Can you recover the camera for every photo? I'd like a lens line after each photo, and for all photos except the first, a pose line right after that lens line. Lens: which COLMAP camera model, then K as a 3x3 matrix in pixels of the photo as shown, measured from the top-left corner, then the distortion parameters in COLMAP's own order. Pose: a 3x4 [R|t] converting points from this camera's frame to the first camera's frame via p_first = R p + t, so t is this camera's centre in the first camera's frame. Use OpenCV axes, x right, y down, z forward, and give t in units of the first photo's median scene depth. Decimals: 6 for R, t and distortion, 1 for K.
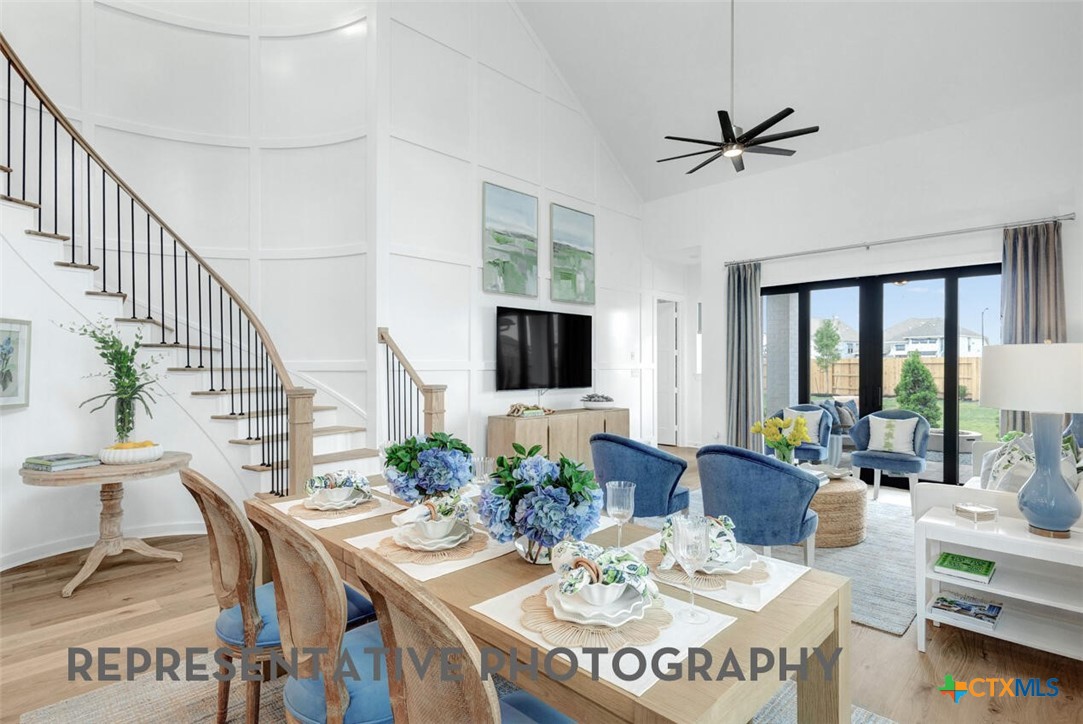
lens RADIAL K [[557.3, 0, 541.5], [0, 557.3, 362.0], [0, 0, 1]] dist [0.001340, -0.000051]
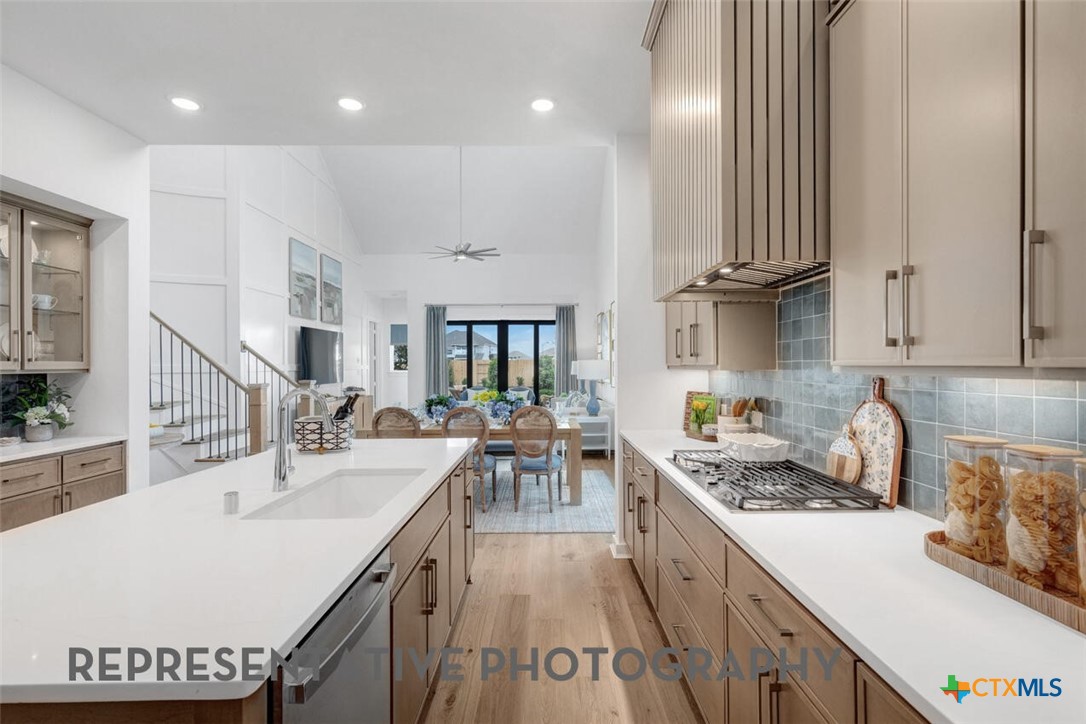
lens RADIAL K [[488.8, 0, 543.0], [0, 488.8, 362.0], [0, 0, 1]] dist [0.000951, 0.000197]
pose [[0.713561, -0.001757, 0.700591, -0.518569], [0.003877, 0.999991, -0.001441, -0.003103], [-0.700582, 0.003744, 0.713562, -0.334771]]
